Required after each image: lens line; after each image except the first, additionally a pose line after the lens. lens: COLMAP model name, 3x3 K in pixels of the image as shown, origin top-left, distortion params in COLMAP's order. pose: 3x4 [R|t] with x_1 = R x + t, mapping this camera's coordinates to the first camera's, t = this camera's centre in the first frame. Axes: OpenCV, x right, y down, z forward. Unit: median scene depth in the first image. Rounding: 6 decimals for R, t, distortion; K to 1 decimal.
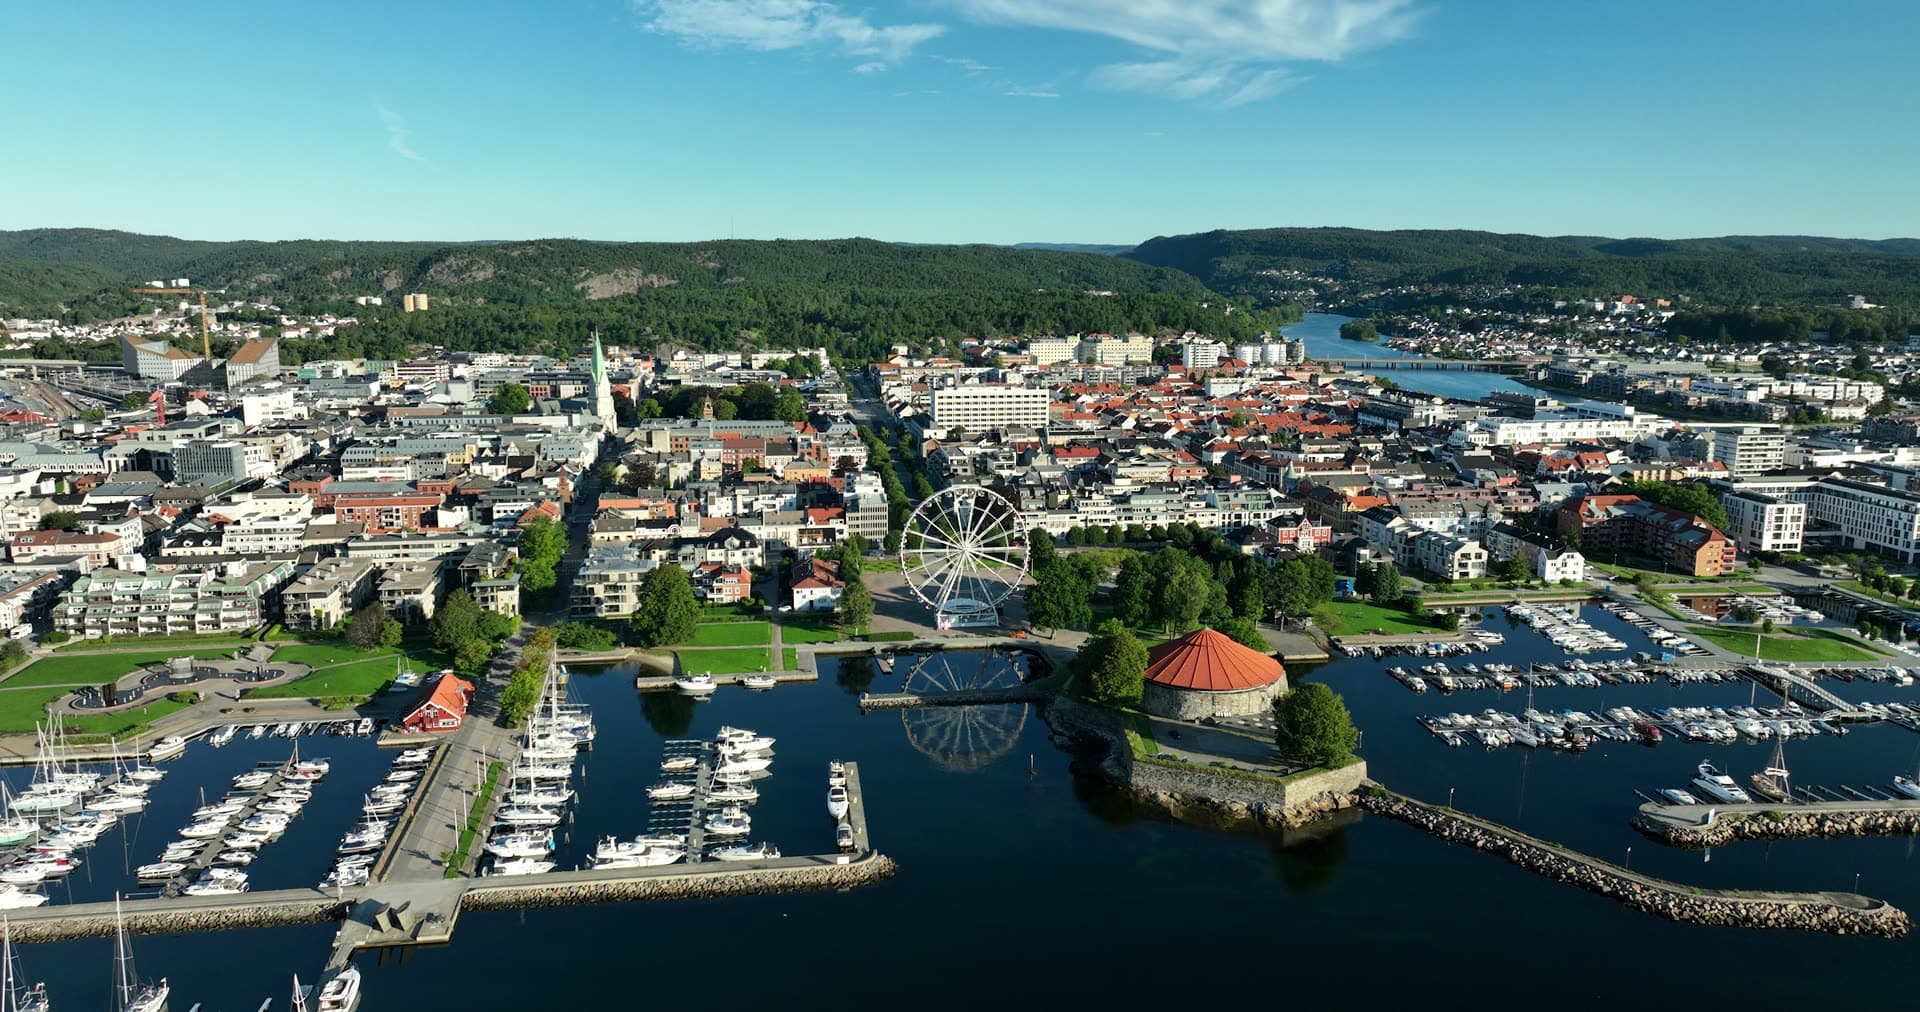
lens RADIAL K [[1348.4, 0, 960.0], [0, 1348.4, 506.0], [0, 0, 1]] dist [0.004293, 0.007081]
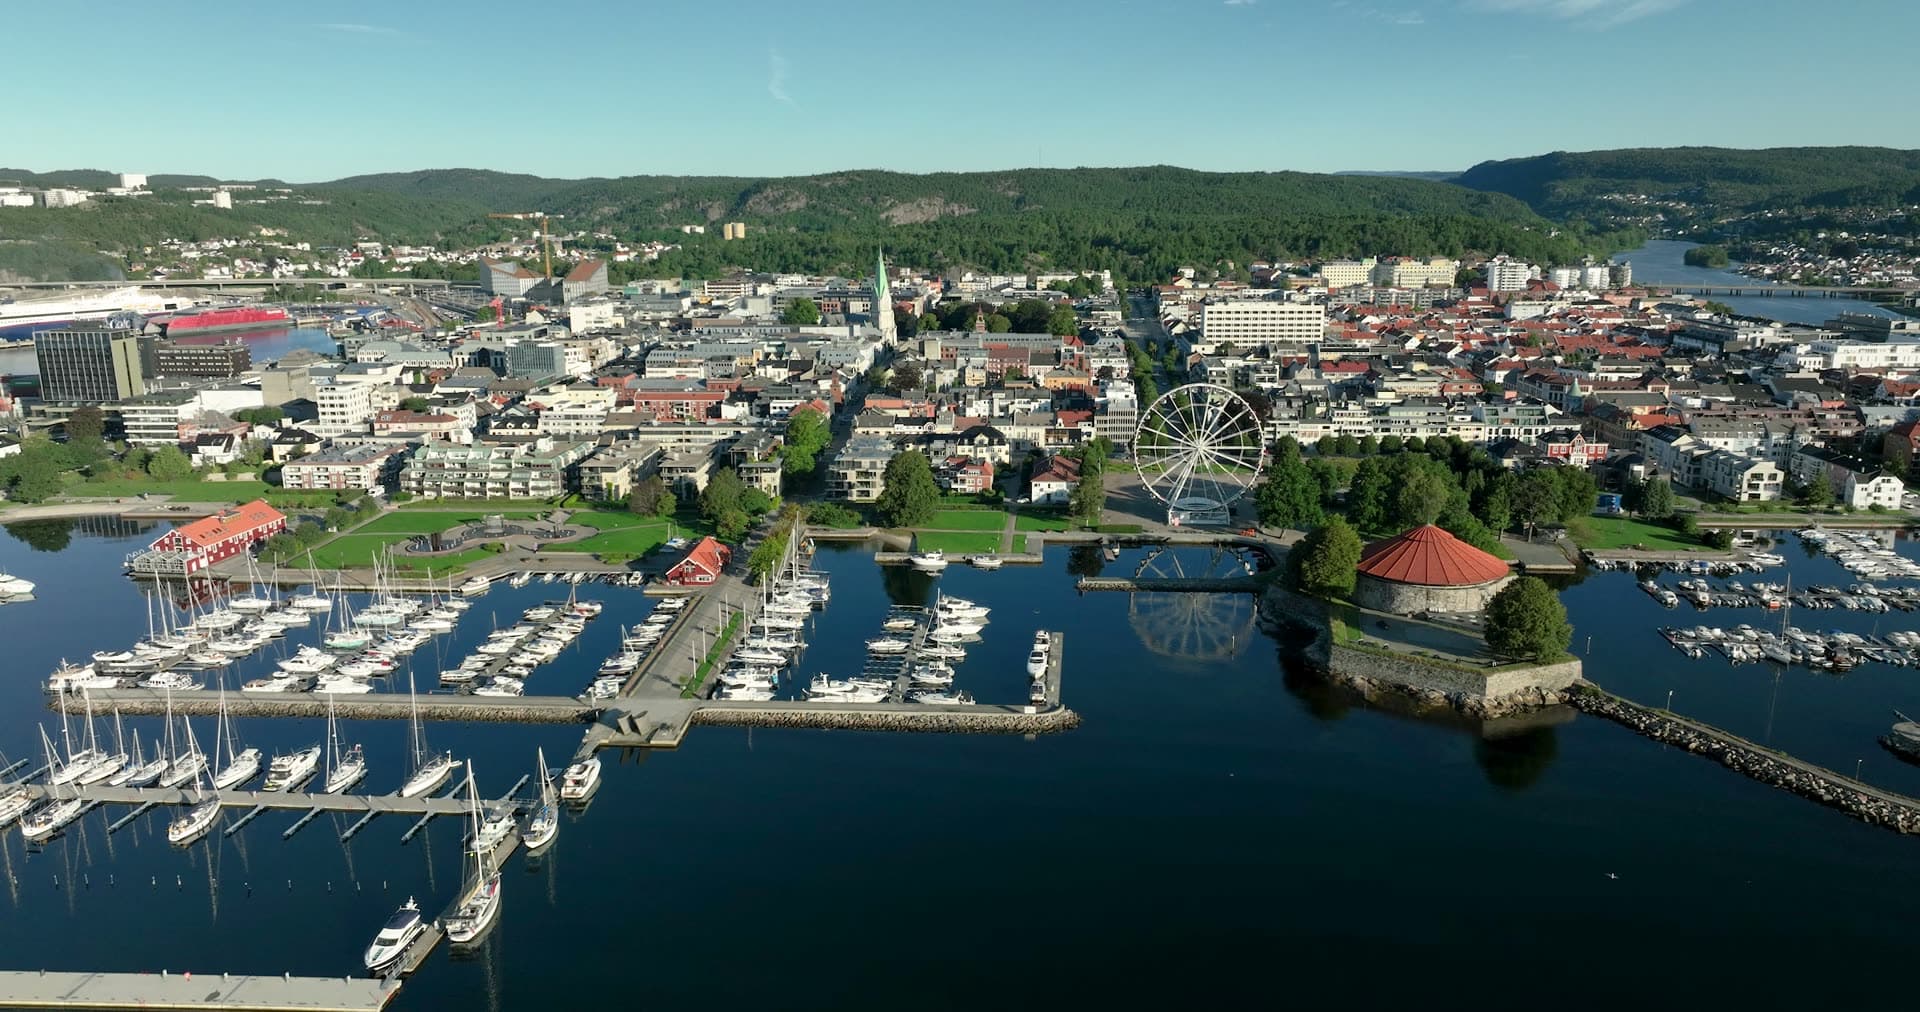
lens RADIAL K [[1348.4, 0, 960.0], [0, 1348.4, 506.0], [0, 0, 1]] dist [0.004293, 0.007081]
pose [[0.975180, 0.040057, -0.217762, 0.033195], [-0.029582, 0.998252, 0.051157, 0.019369], [0.219430, -0.043445, 0.974660, -0.016428]]
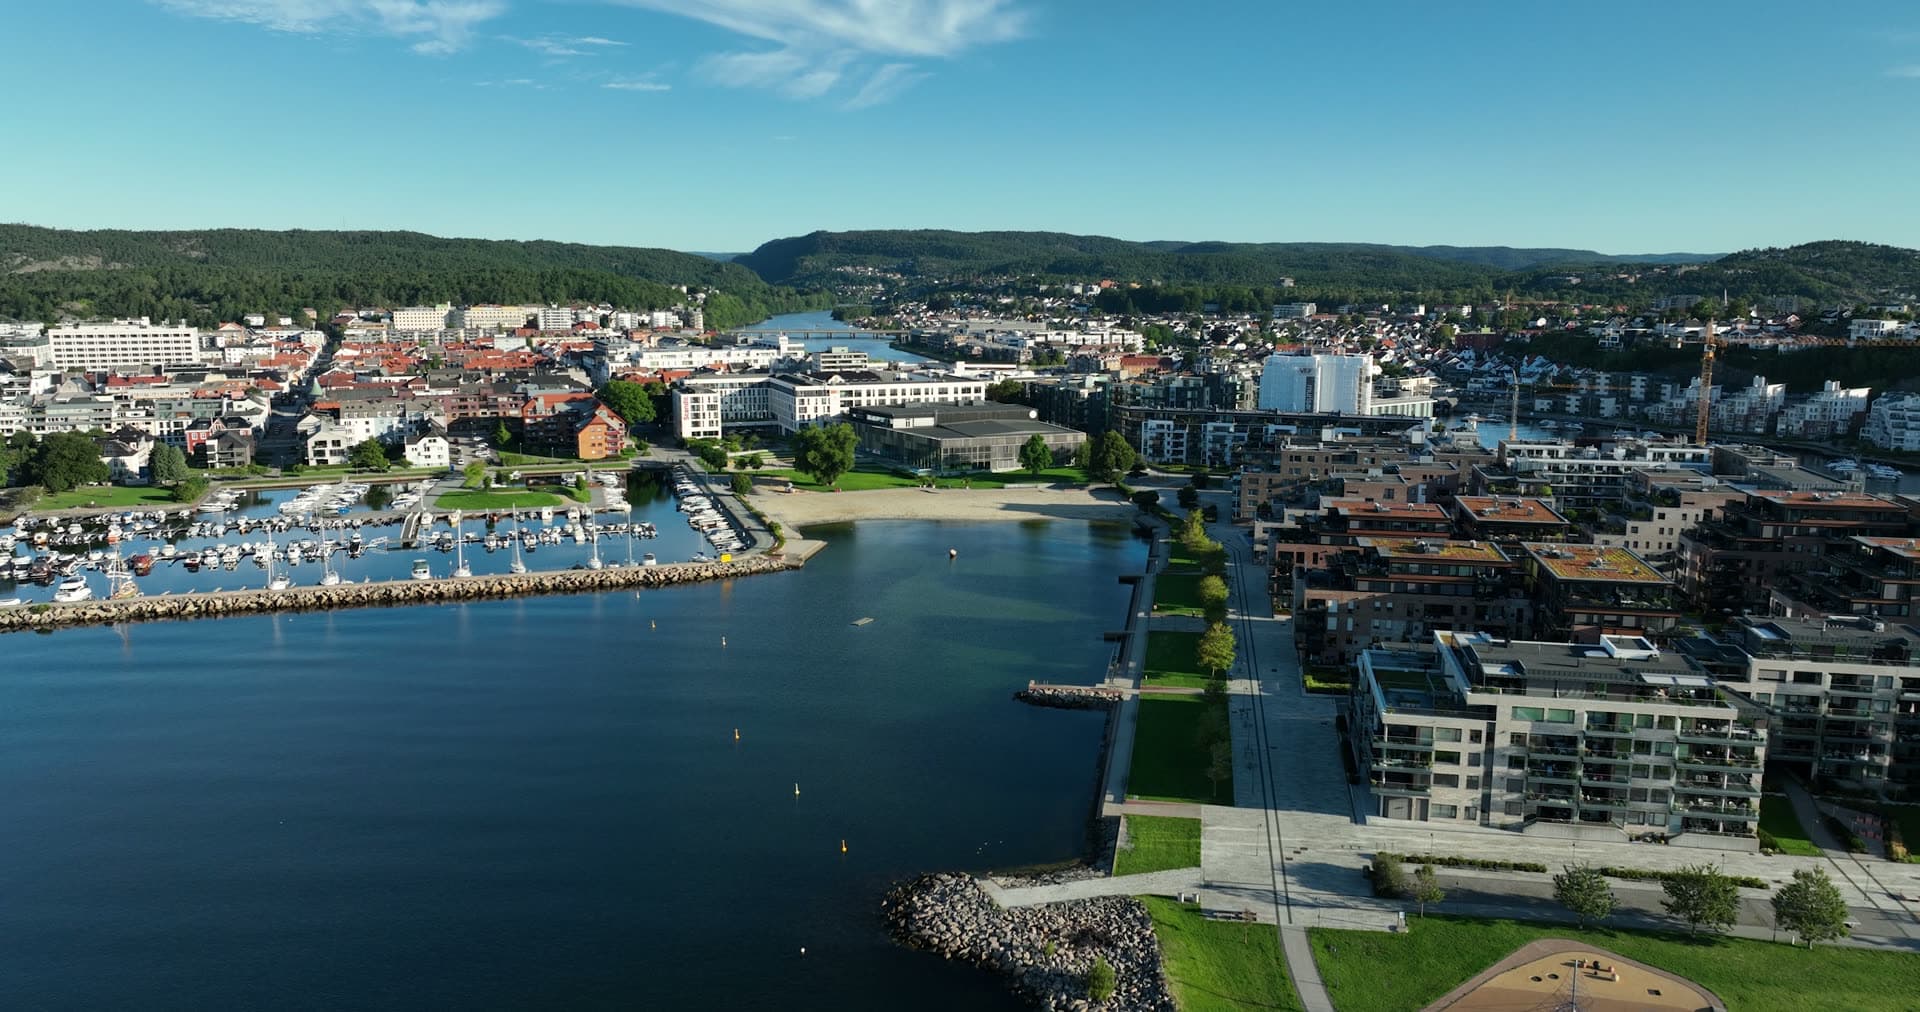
lens RADIAL K [[1348.4, 0, 960.0], [0, 1348.4, 506.0], [0, 0, 1]] dist [0.004293, 0.007081]
pose [[0.972488, -0.040830, 0.229346, 0.448595], [0.042697, 0.999083, -0.003182, 0.079422], [-0.229006, 0.012887, 0.973340, -0.064803]]
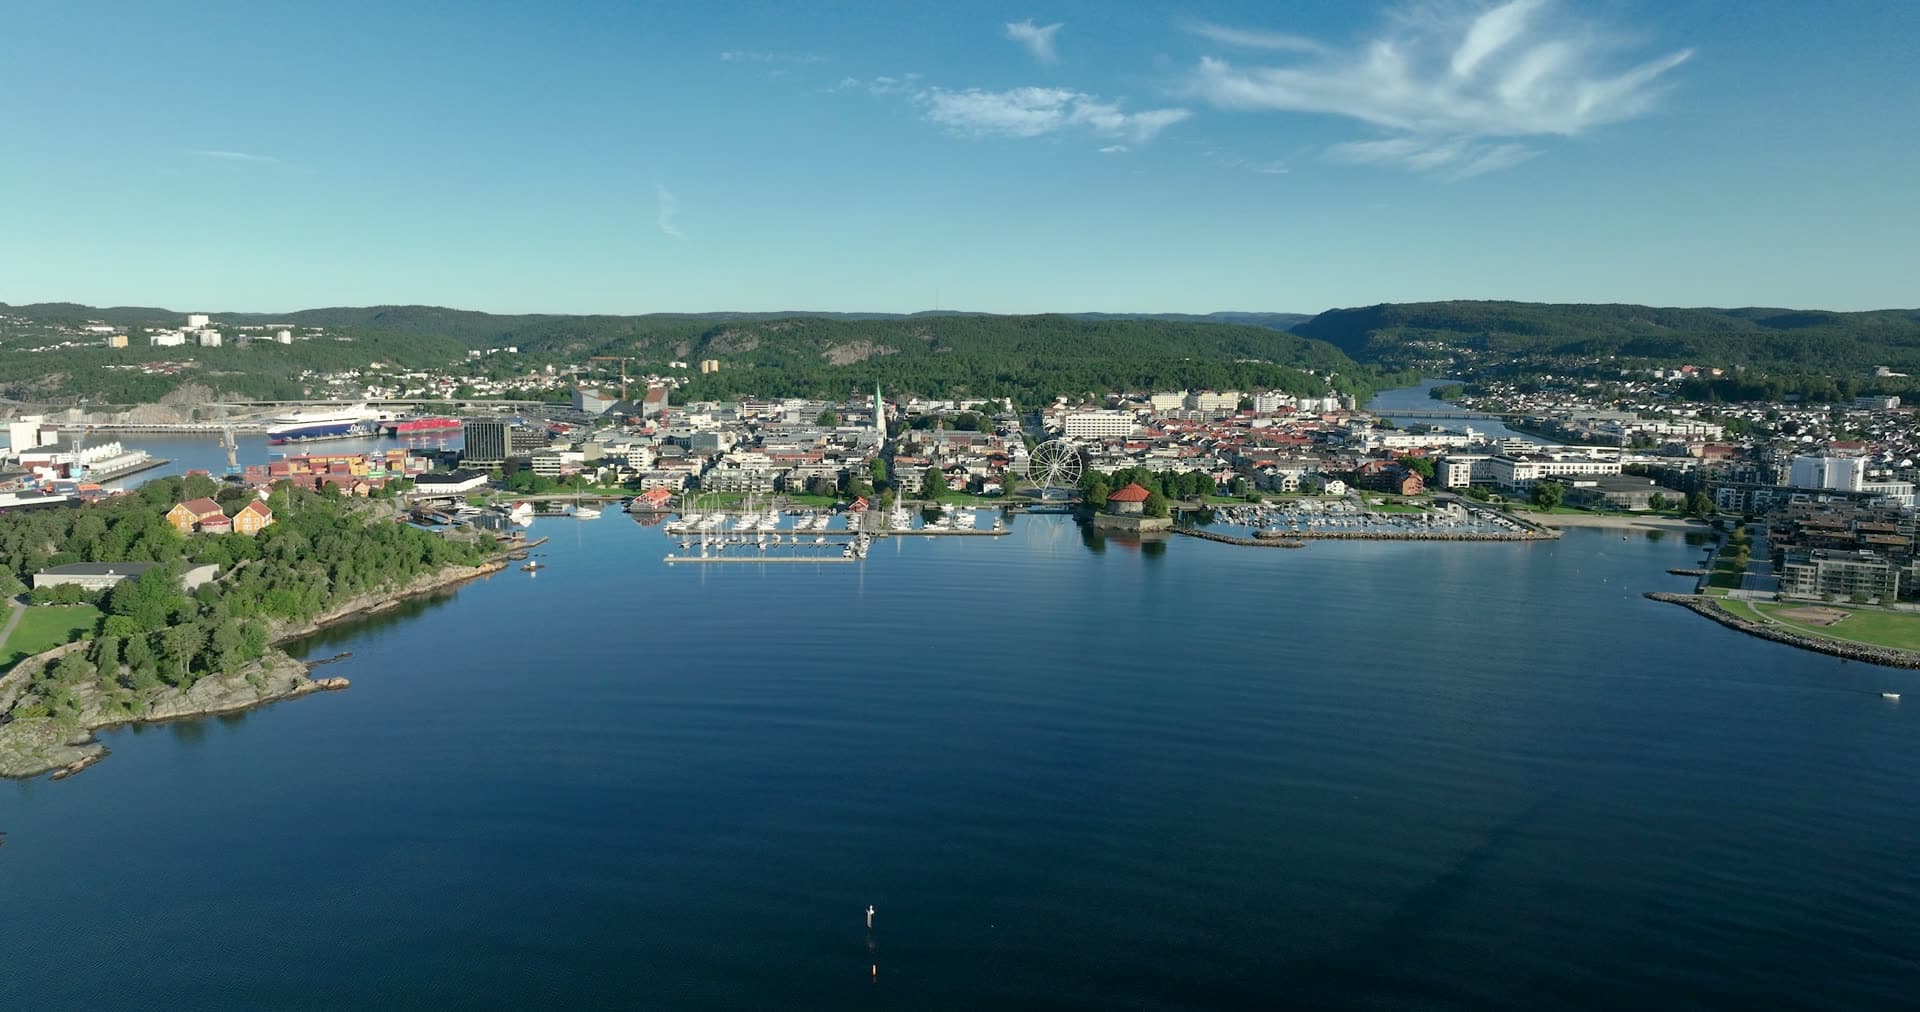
lens RADIAL K [[1348.4, 0, 960.0], [0, 1348.4, 506.0], [0, 0, 1]] dist [0.004293, 0.007081]
pose [[0.989407, 0.019641, -0.143832, 0.120656], [-0.026650, 0.998541, -0.046973, 0.143890], [0.142700, 0.050309, 0.988487, -0.919953]]
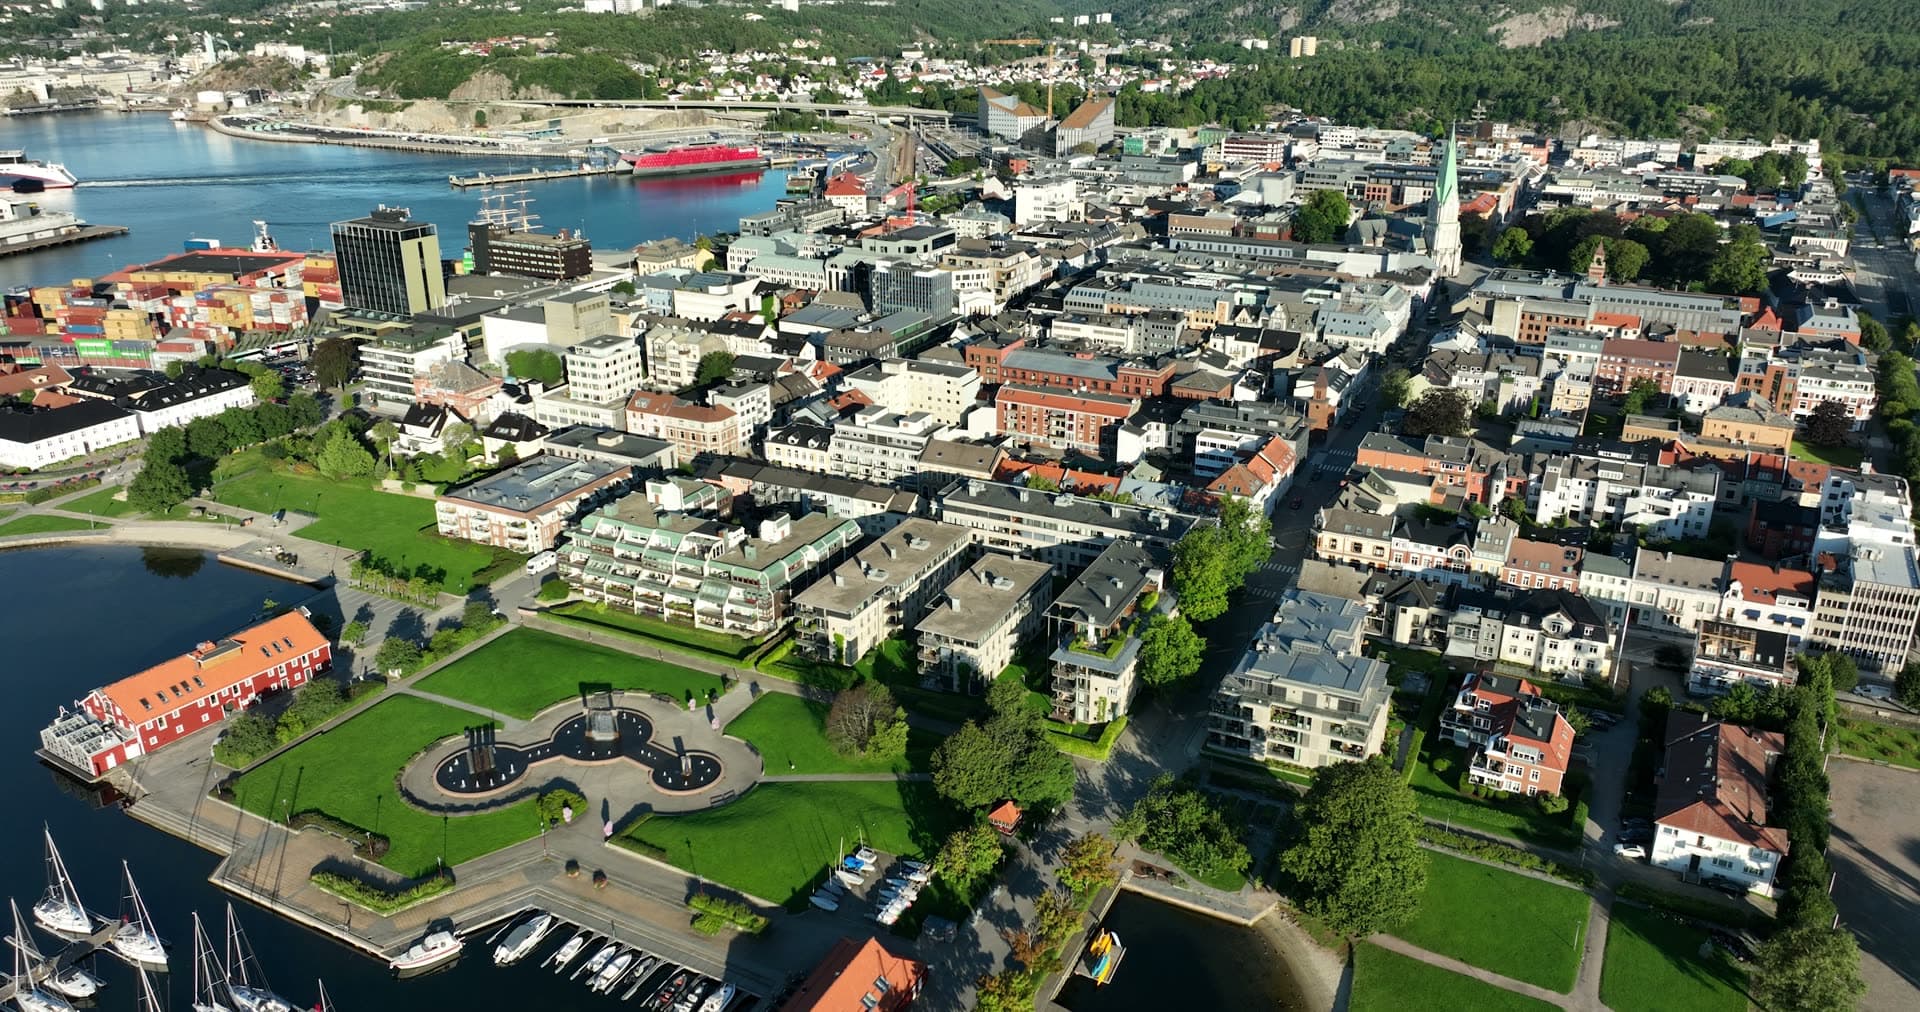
lens RADIAL K [[1348.4, 0, 960.0], [0, 1348.4, 506.0], [0, 0, 1]] dist [0.004293, 0.007081]
pose [[0.802525, 0.211961, -0.557698, -0.054139], [-0.104907, 0.970333, 0.217827, -0.081432], [0.587323, -0.116305, 0.800952, 0.336105]]
